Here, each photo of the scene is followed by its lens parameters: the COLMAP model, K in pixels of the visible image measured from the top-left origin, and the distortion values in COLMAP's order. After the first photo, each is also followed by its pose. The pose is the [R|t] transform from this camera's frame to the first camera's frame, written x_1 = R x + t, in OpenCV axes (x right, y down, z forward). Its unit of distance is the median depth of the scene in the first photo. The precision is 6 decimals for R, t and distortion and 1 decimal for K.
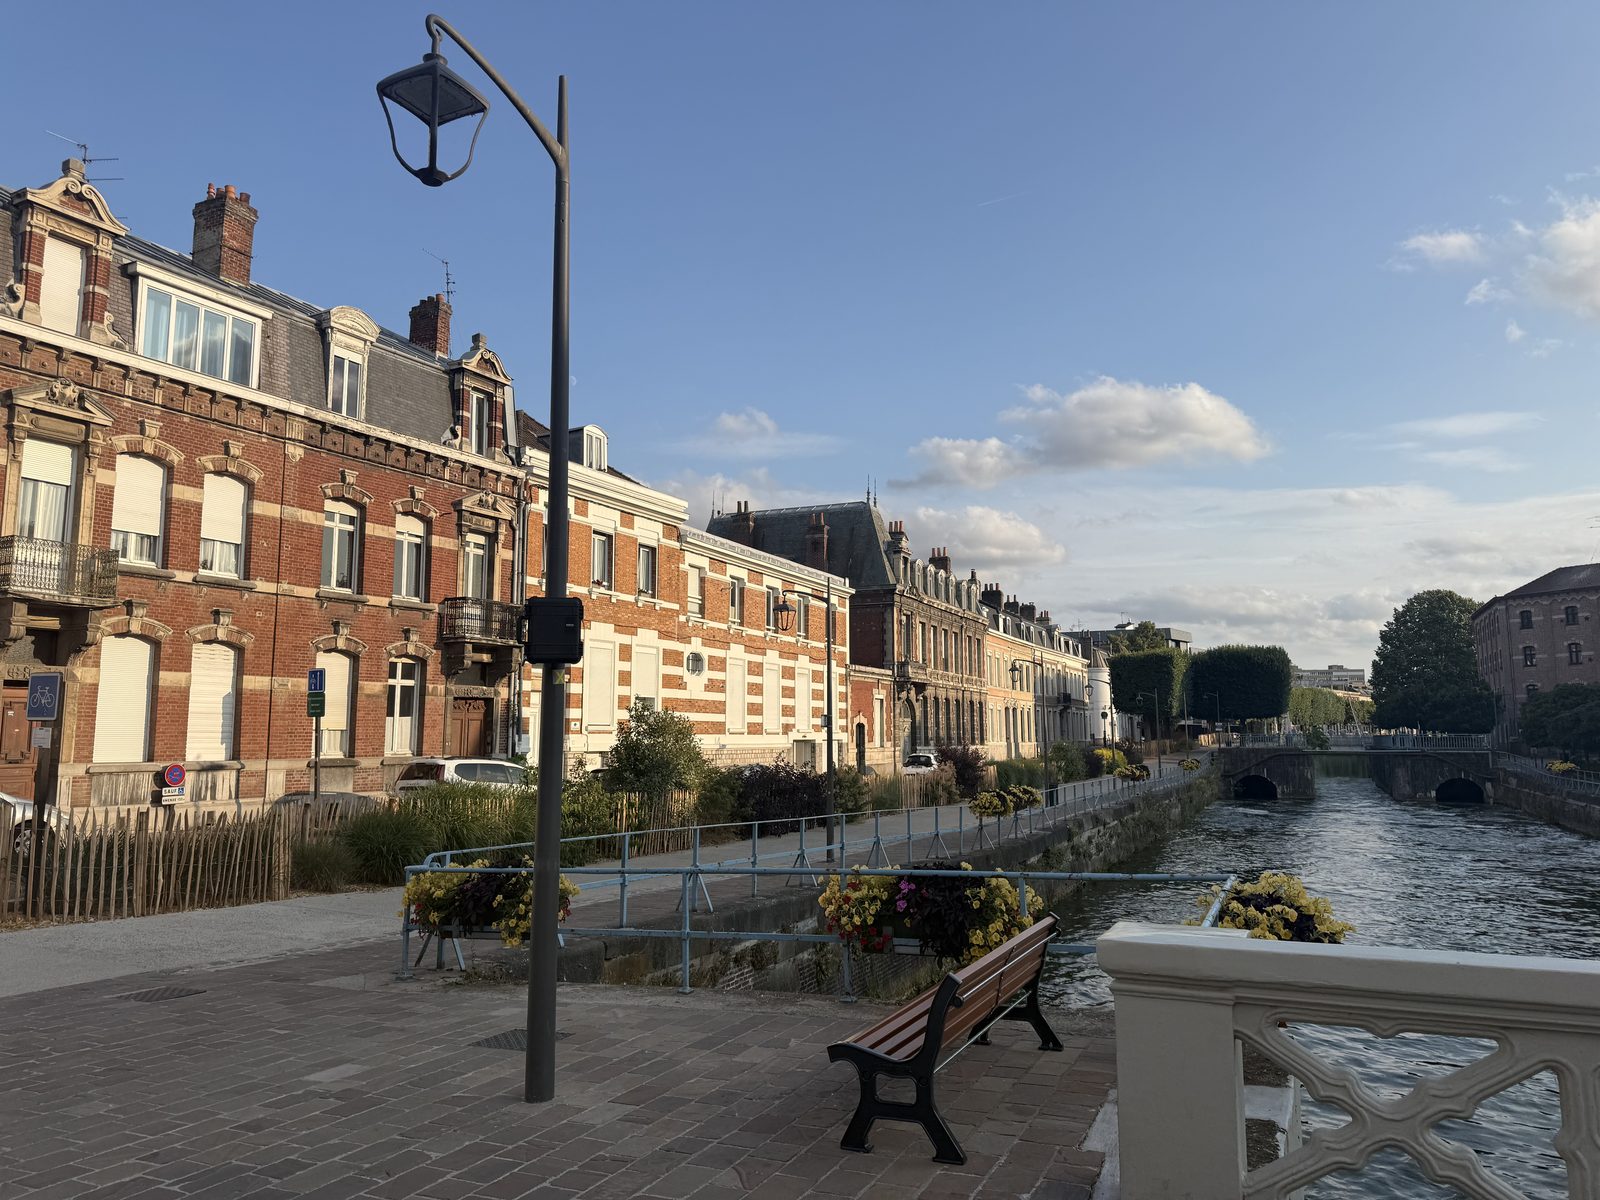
lens RADIAL K [[1106.2, 0, 800.0], [0, 1106.2, 600.0], [0, 0, 1]] dist [0.125475, -0.194468]
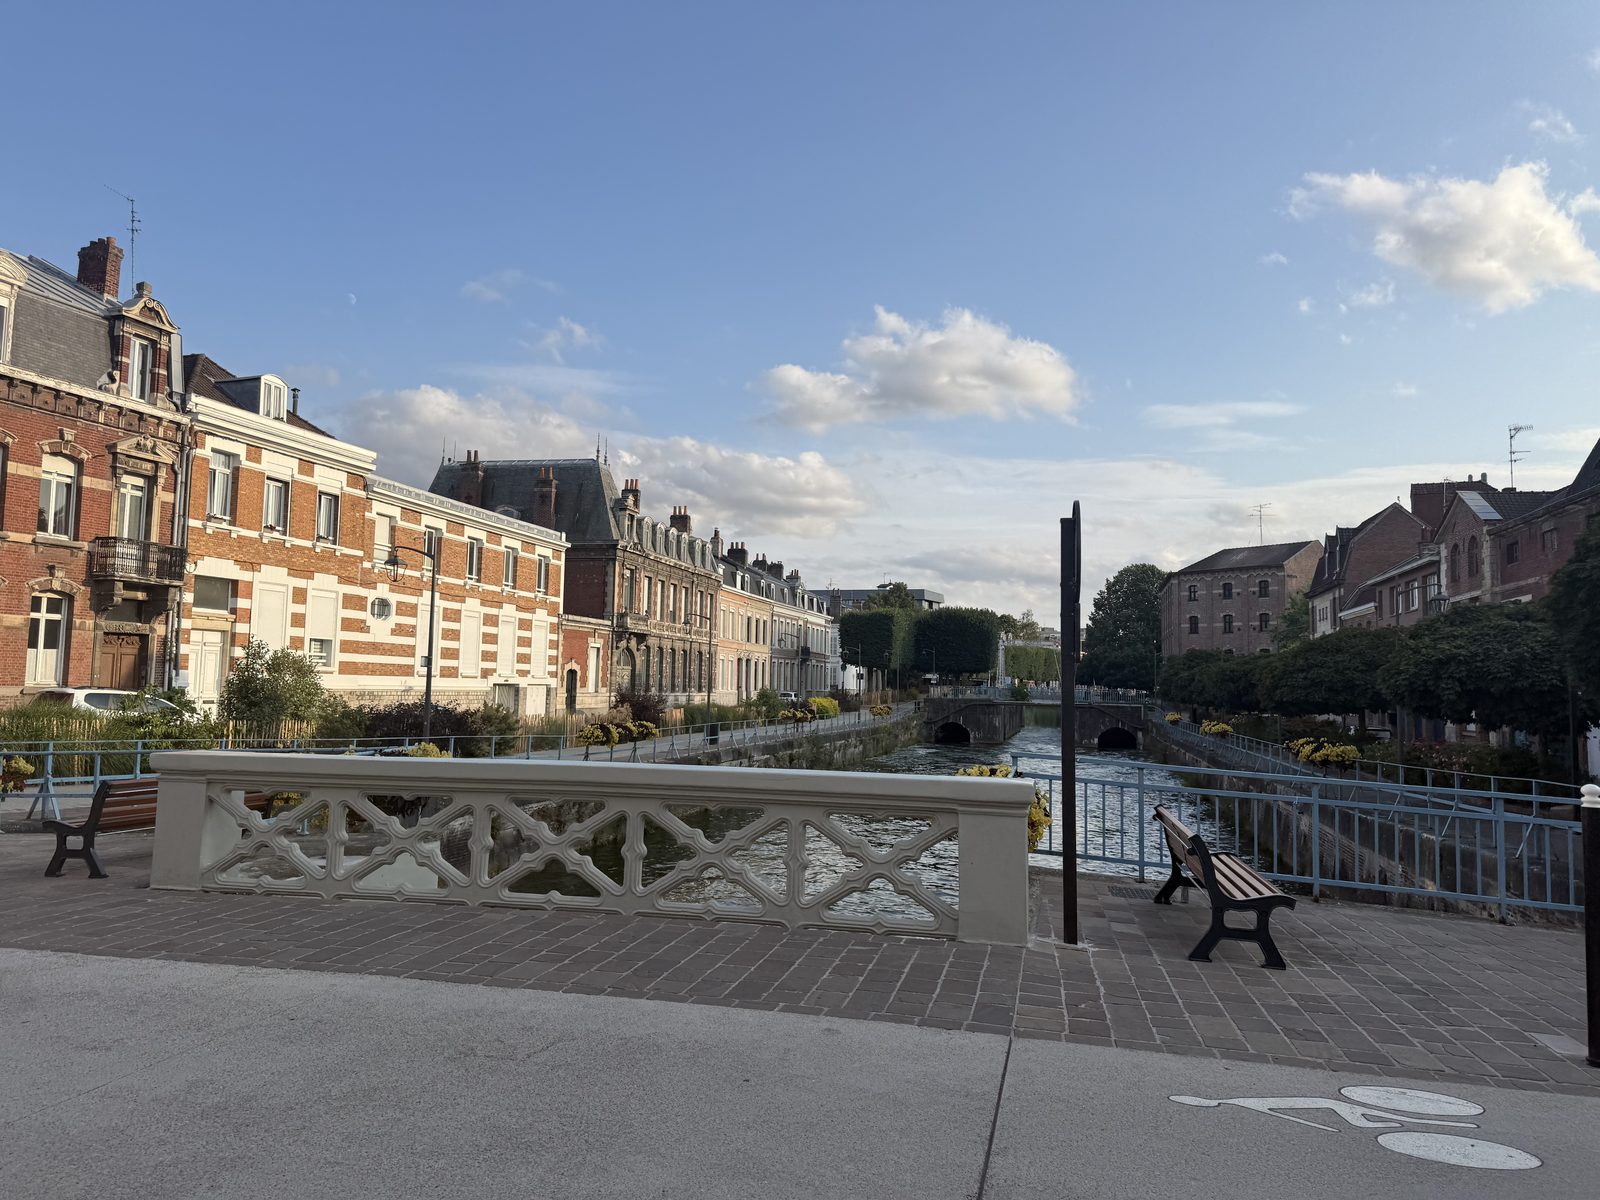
lens RADIAL K [[1103.5, 0, 800.0], [0, 1103.5, 600.0], [0, 0, 1]] dist [0.190961, -0.329680]
pose [[0.983475, 0.033565, 0.177904, 0.071829], [-0.041232, 0.998365, 0.039577, -0.006071], [-0.176285, -0.046259, 0.983252, -0.078271]]
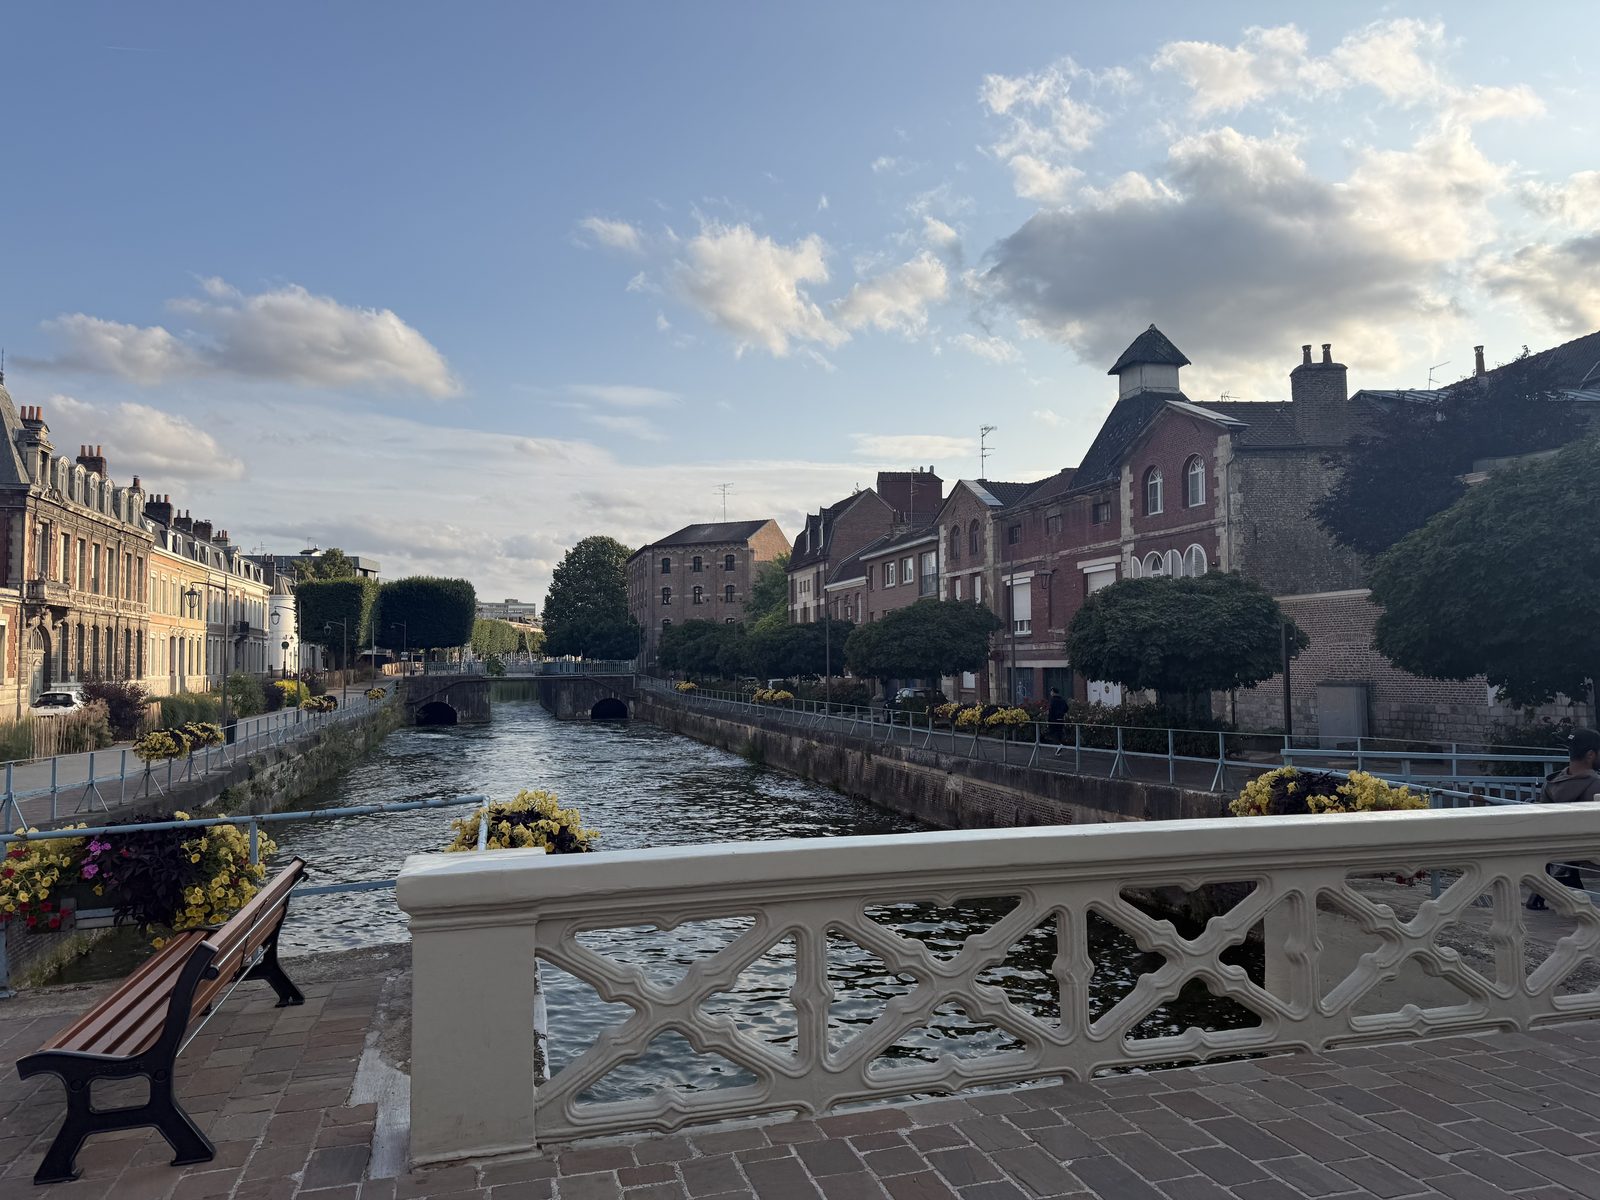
lens RADIAL K [[1110.7, 0, 782.9], [0, 1110.7, 604.4], [0, 0, 1]] dist [0.061013, -0.065007]
pose [[0.773977, 0.025743, 0.632691, -0.006092], [-0.067251, 0.996864, 0.041709, 0.001785], [-0.629633, -0.074830, 0.773281, 0.009265]]
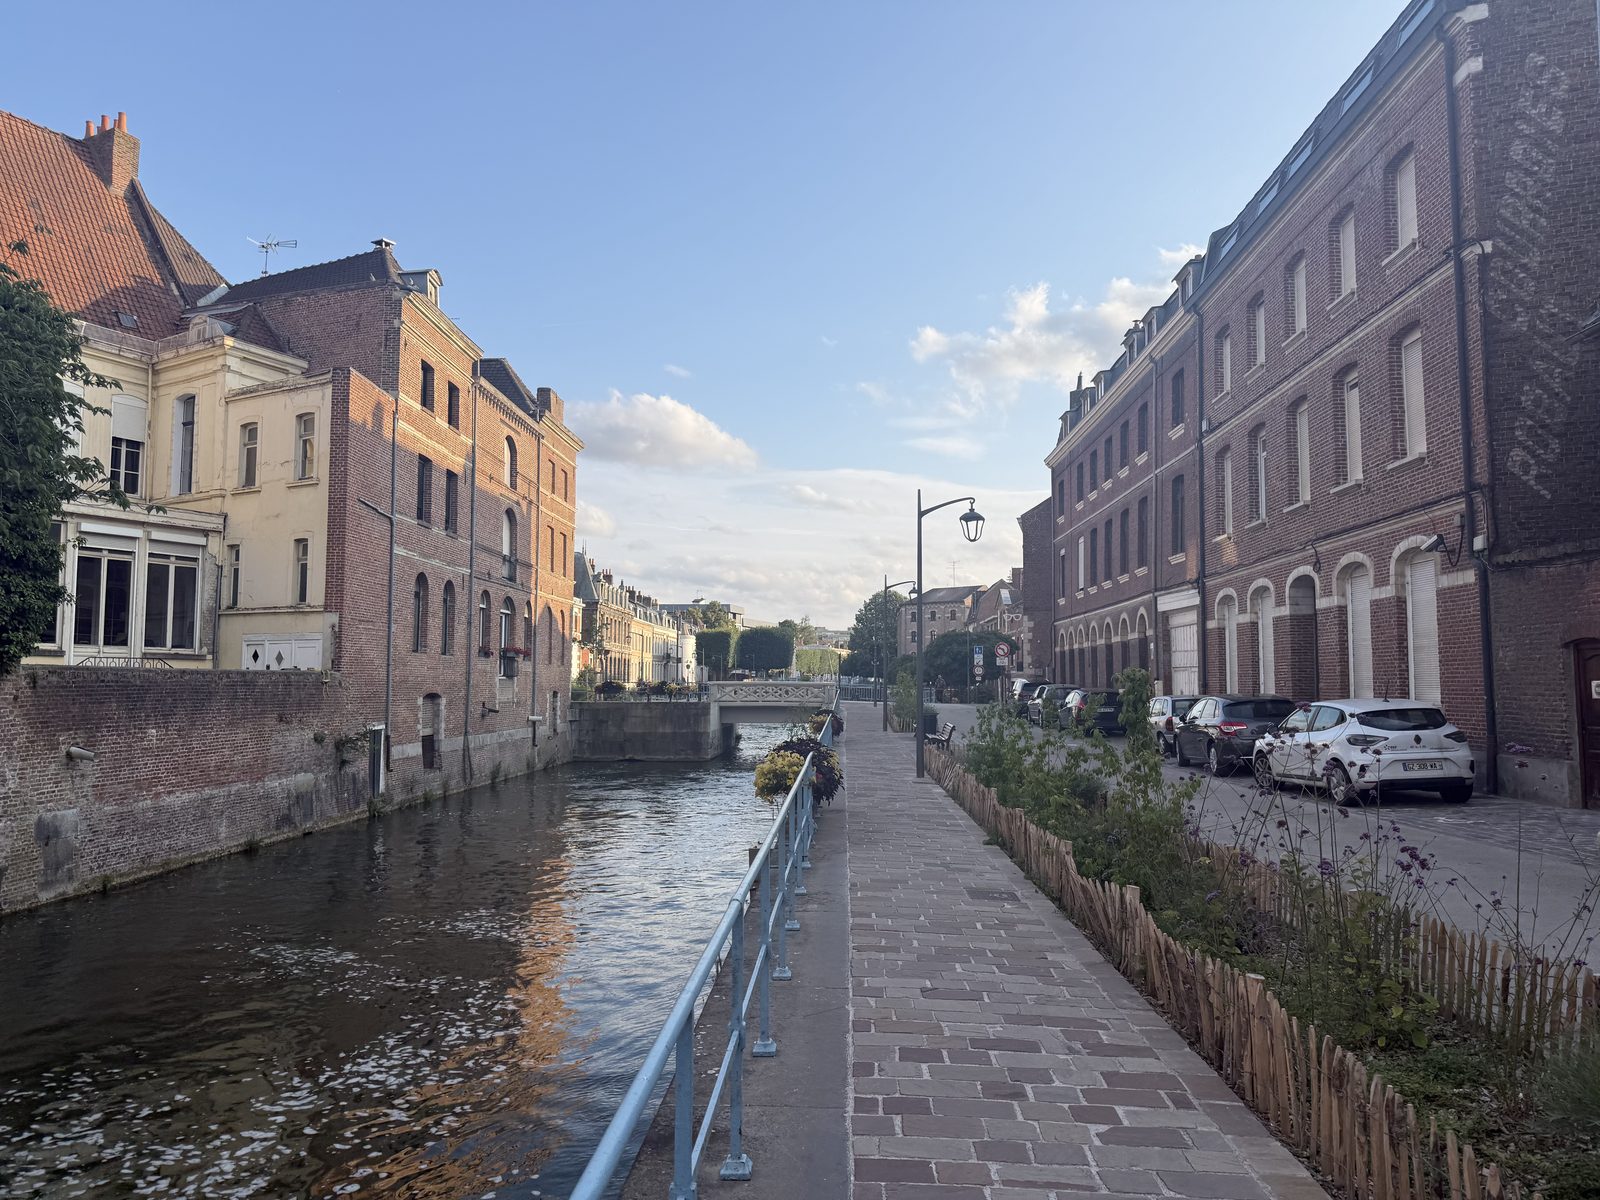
lens RADIAL K [[1103.5, 0, 800.0], [0, 1103.5, 600.0], [0, 0, 1]] dist [0.190961, -0.329680]
pose [[0.926331, 0.031717, 0.375374, -0.320237], [-0.048485, 0.998200, 0.035309, -0.099943], [-0.373578, -0.050908, 0.926201, -0.935833]]
